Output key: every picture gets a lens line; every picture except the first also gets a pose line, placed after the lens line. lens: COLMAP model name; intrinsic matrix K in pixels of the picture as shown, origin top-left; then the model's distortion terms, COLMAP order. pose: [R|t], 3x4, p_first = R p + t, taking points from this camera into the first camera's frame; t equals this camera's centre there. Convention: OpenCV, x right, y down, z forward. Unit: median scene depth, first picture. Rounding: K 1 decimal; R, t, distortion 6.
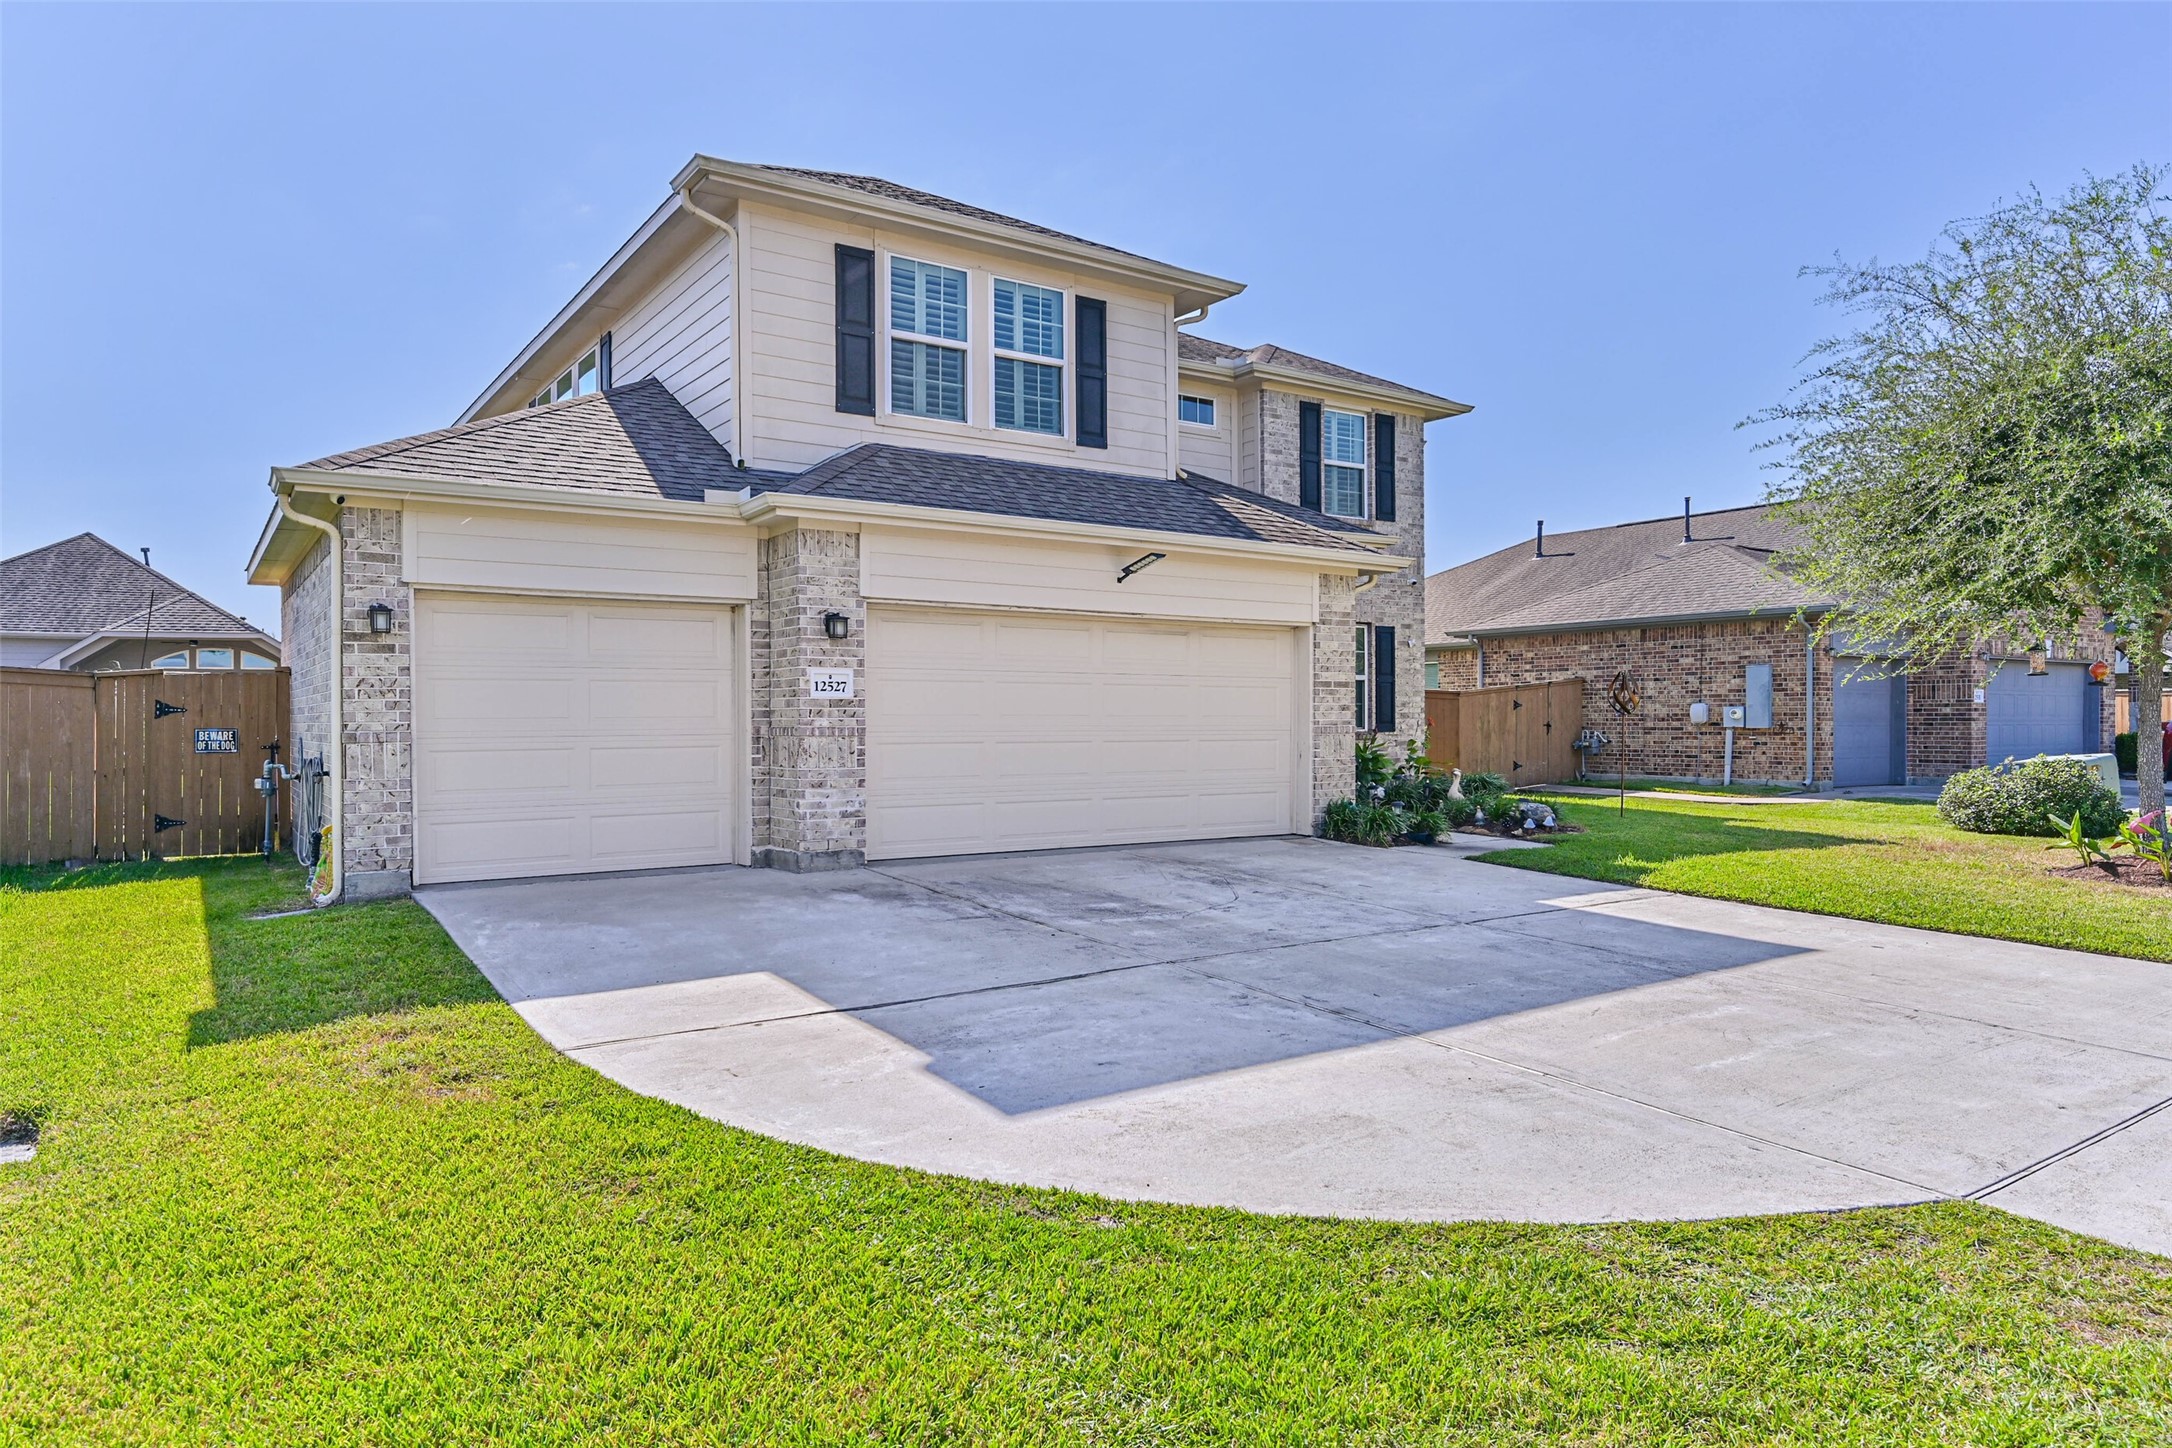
lens RADIAL K [[1322.4, 0, 1086.7], [0, 1322.4, 720.5], [0, 0, 1]] dist [0.006638, 0.000216]
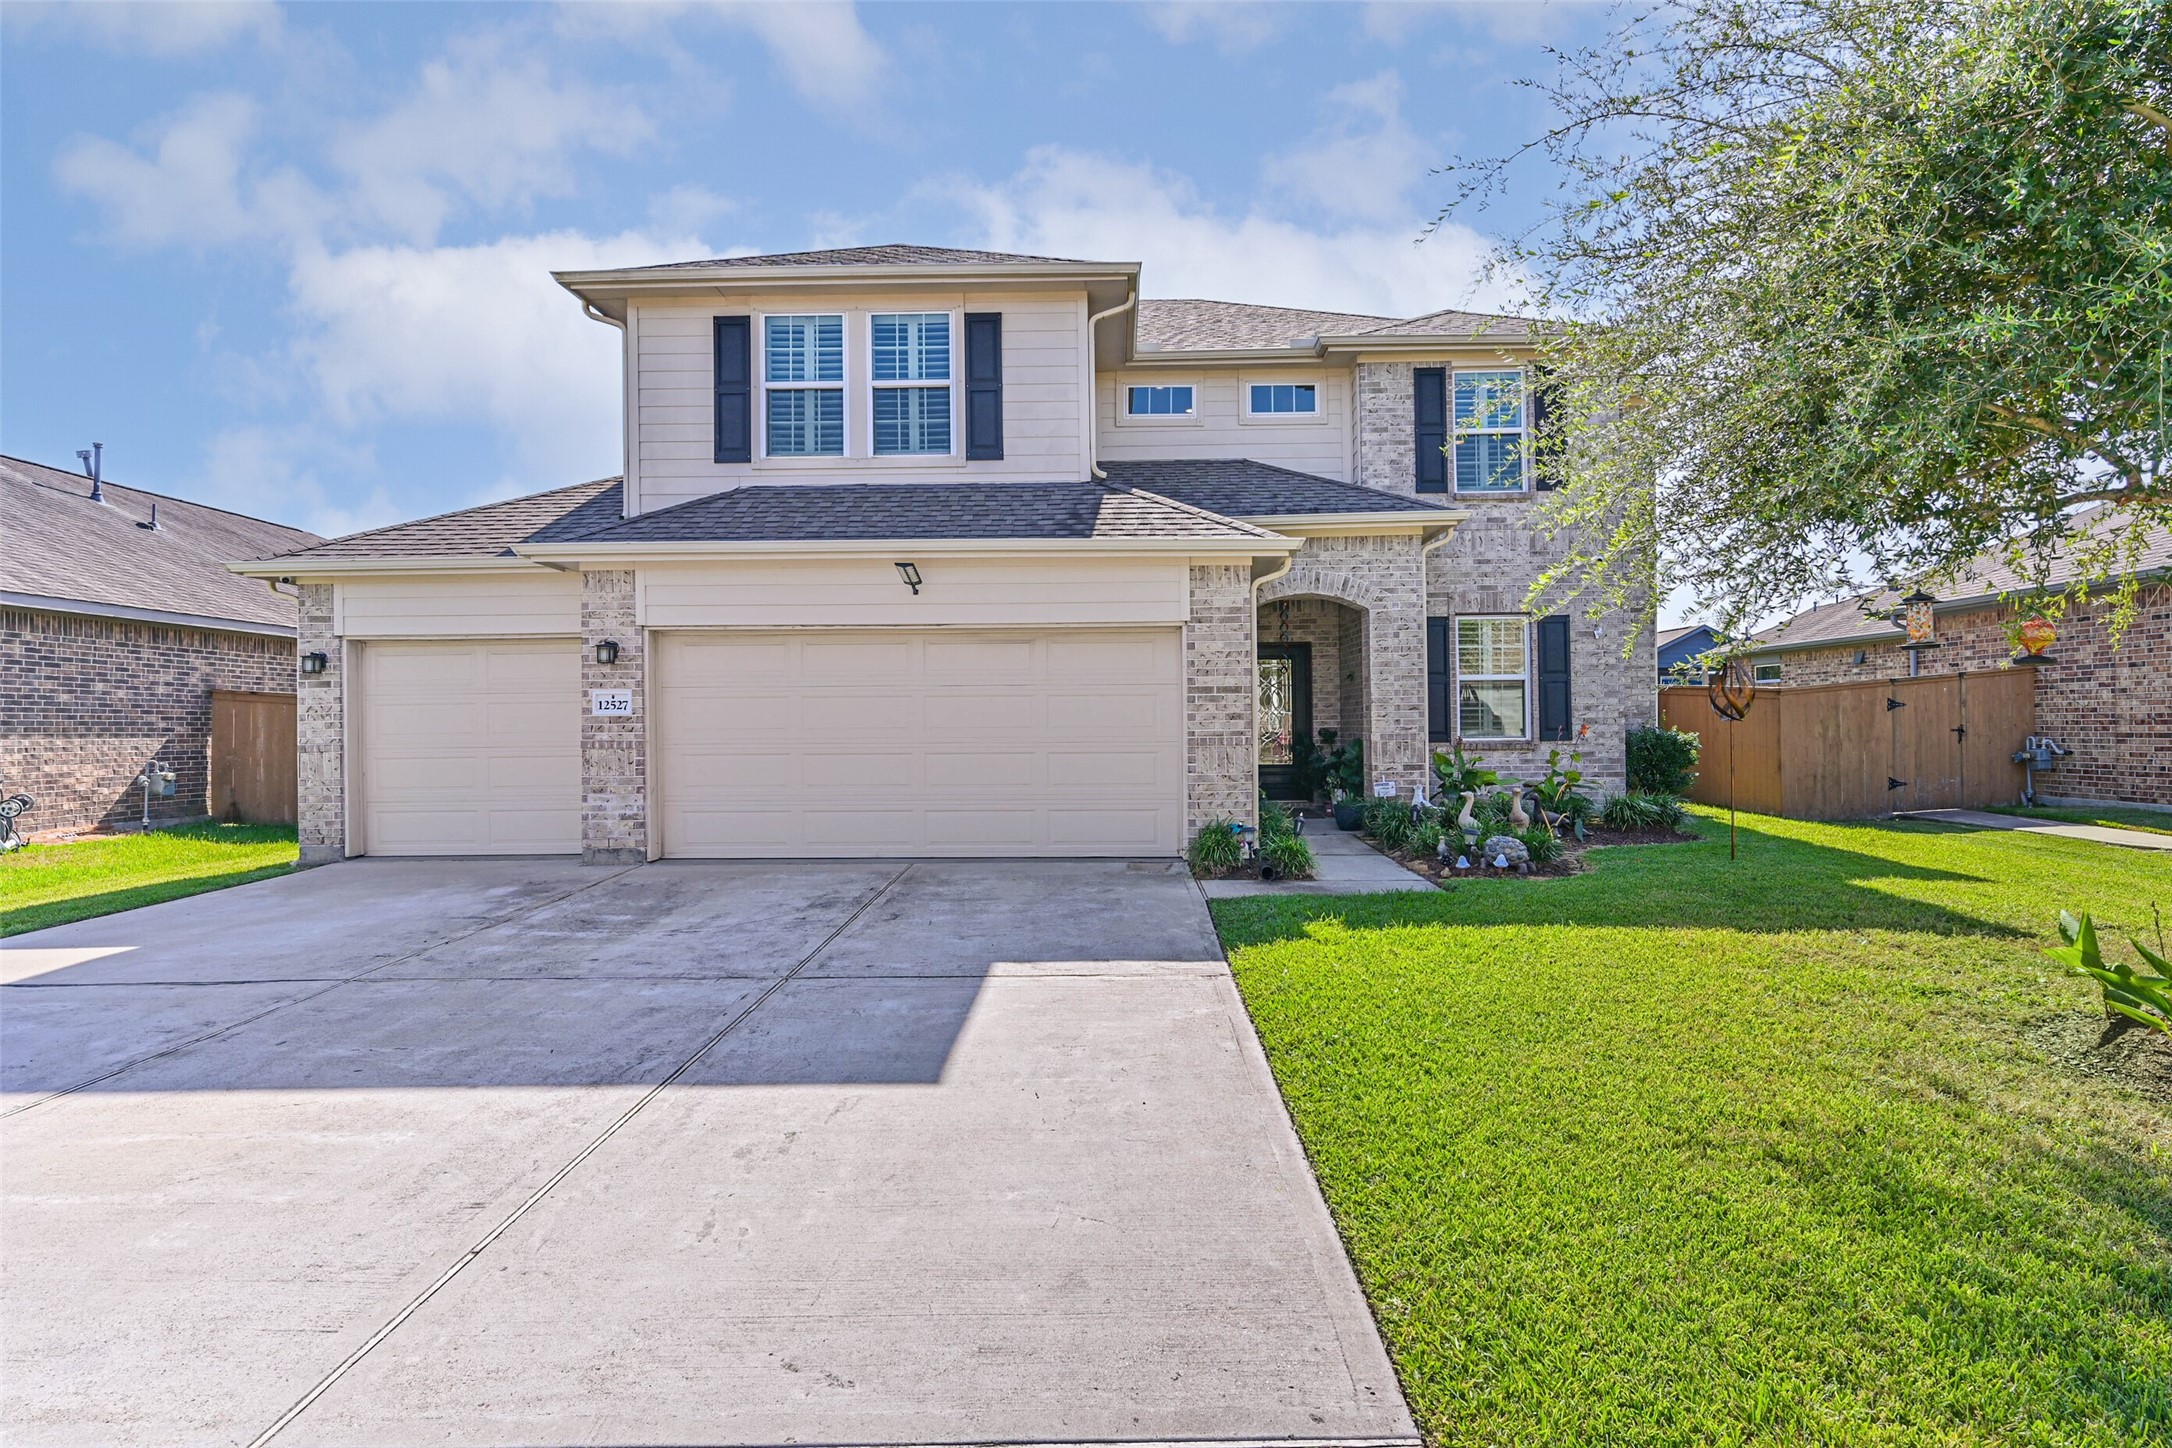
lens RADIAL K [[1139.6, 0, 1086.0], [0, 1139.6, 713.2], [0, 0, 1]] dist [-0.003363, 0.000816]
pose [[0.820694, -0.011888, -0.571244, 0.570196], [0.006572, 0.999914, -0.011368, -0.003773], [0.571330, 0.005575, 0.820701, 0.339853]]
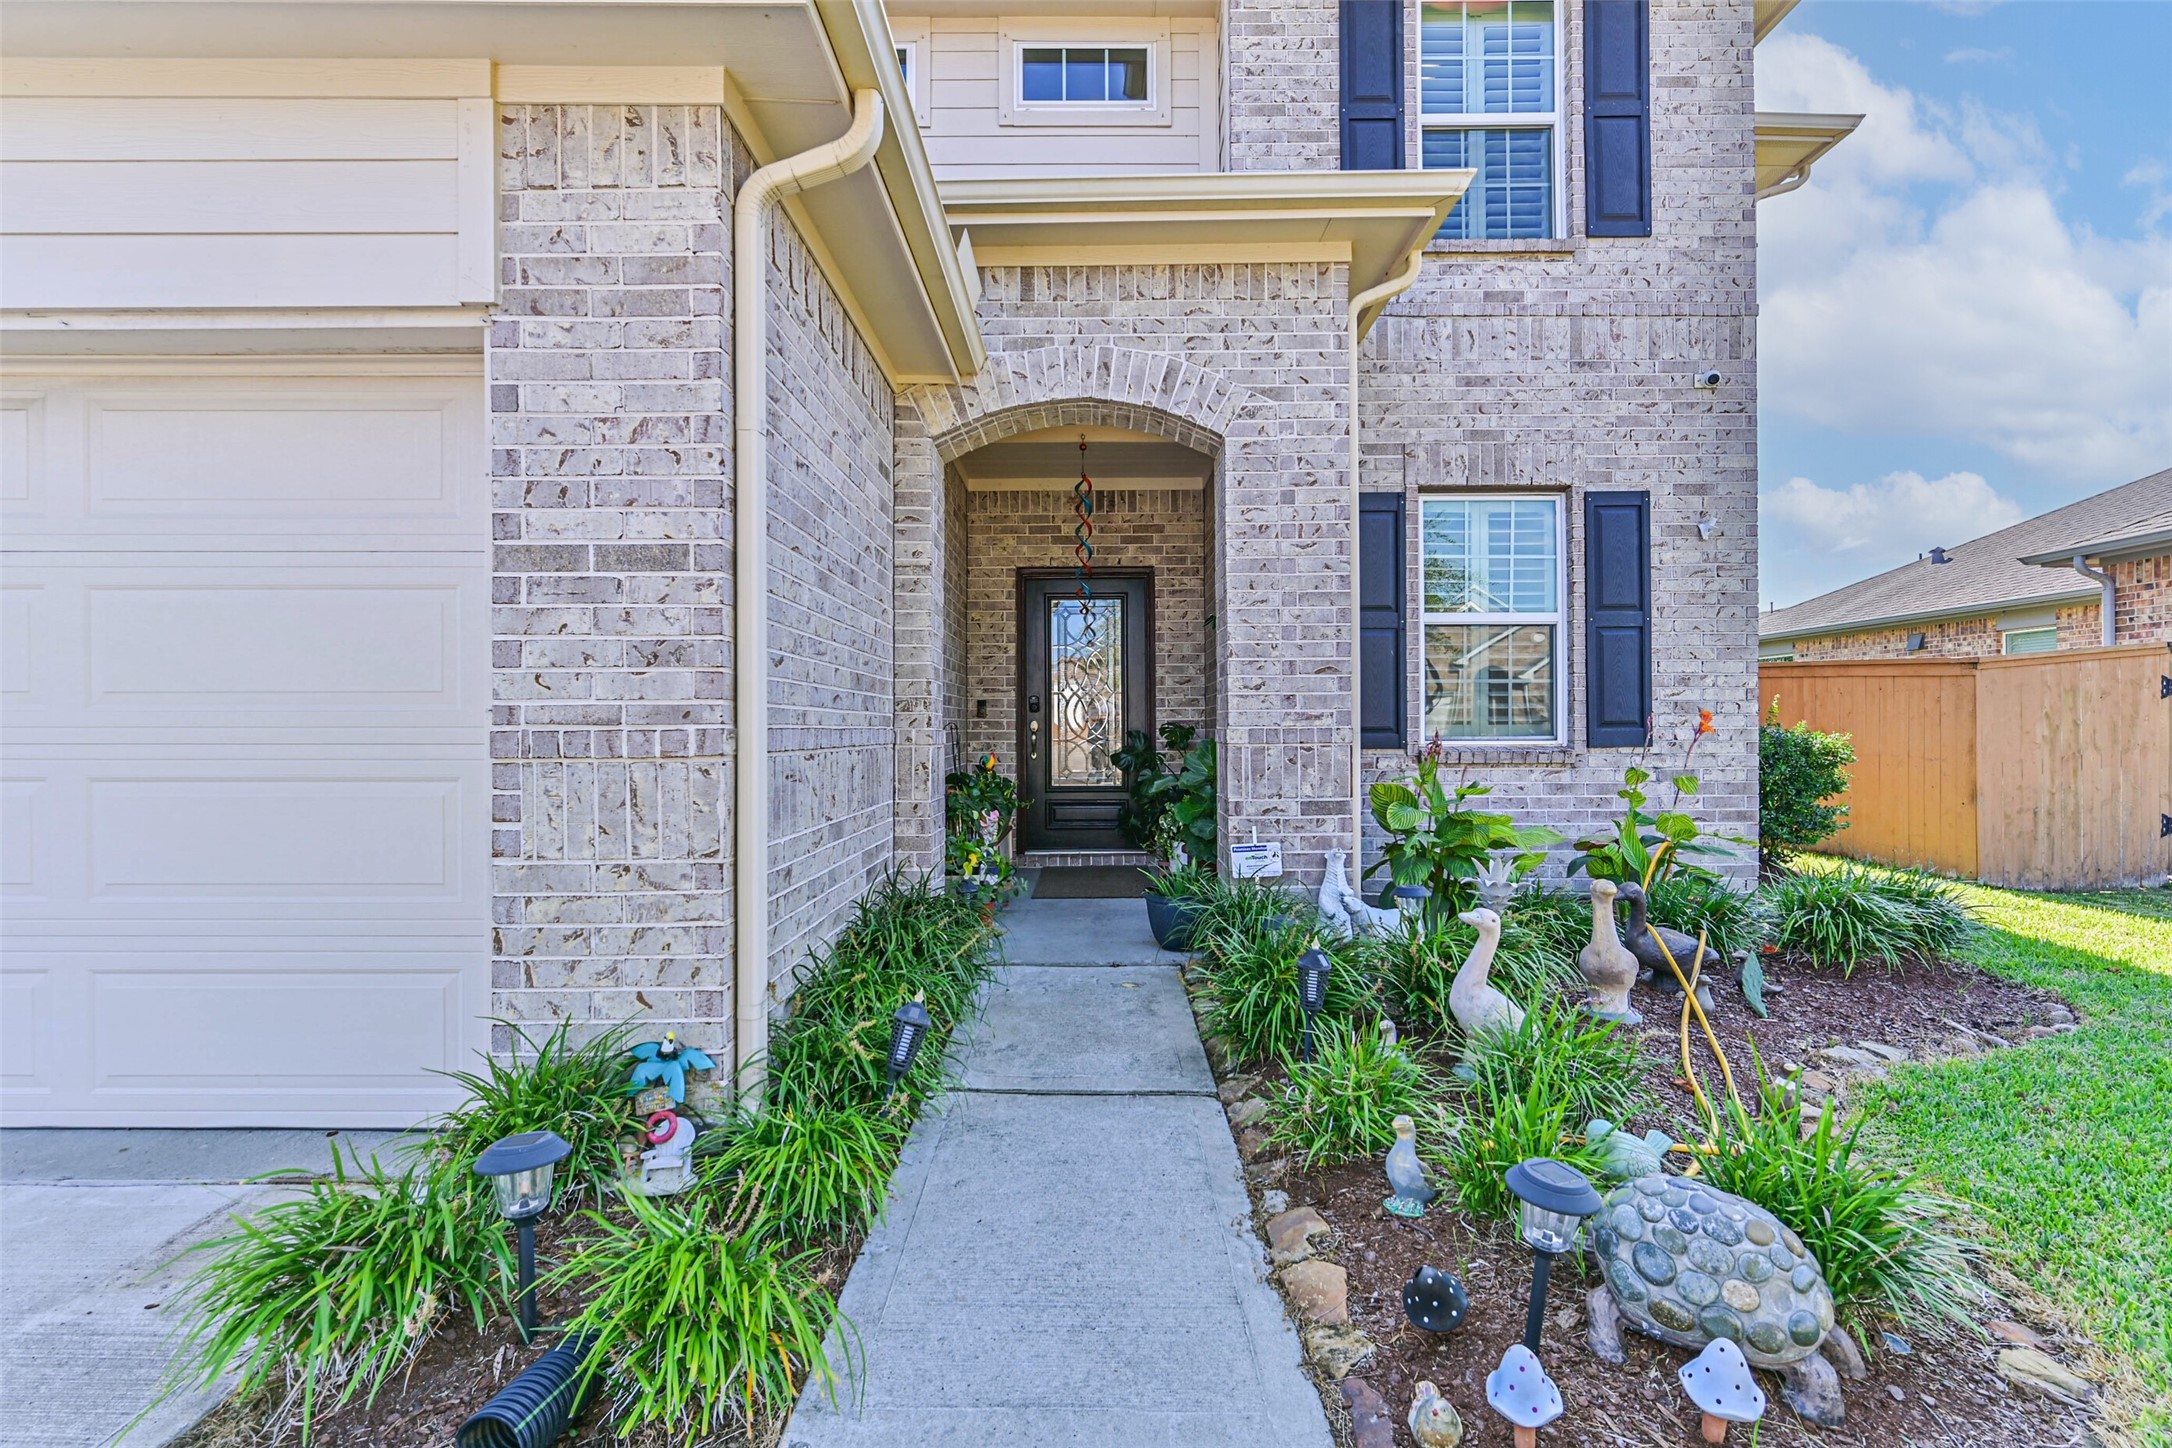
lens RADIAL K [[1019.3, 0, 1087.5], [0, 1019.3, 726.2], [0, 0, 1]] dist [0.006194, 0.001453]
pose [[0.834556, -0.003726, -0.550910, 0.380095], [0.001088, 0.999986, -0.005115, 0.005106], [0.550922, 0.003669, 0.834549, 0.927769]]
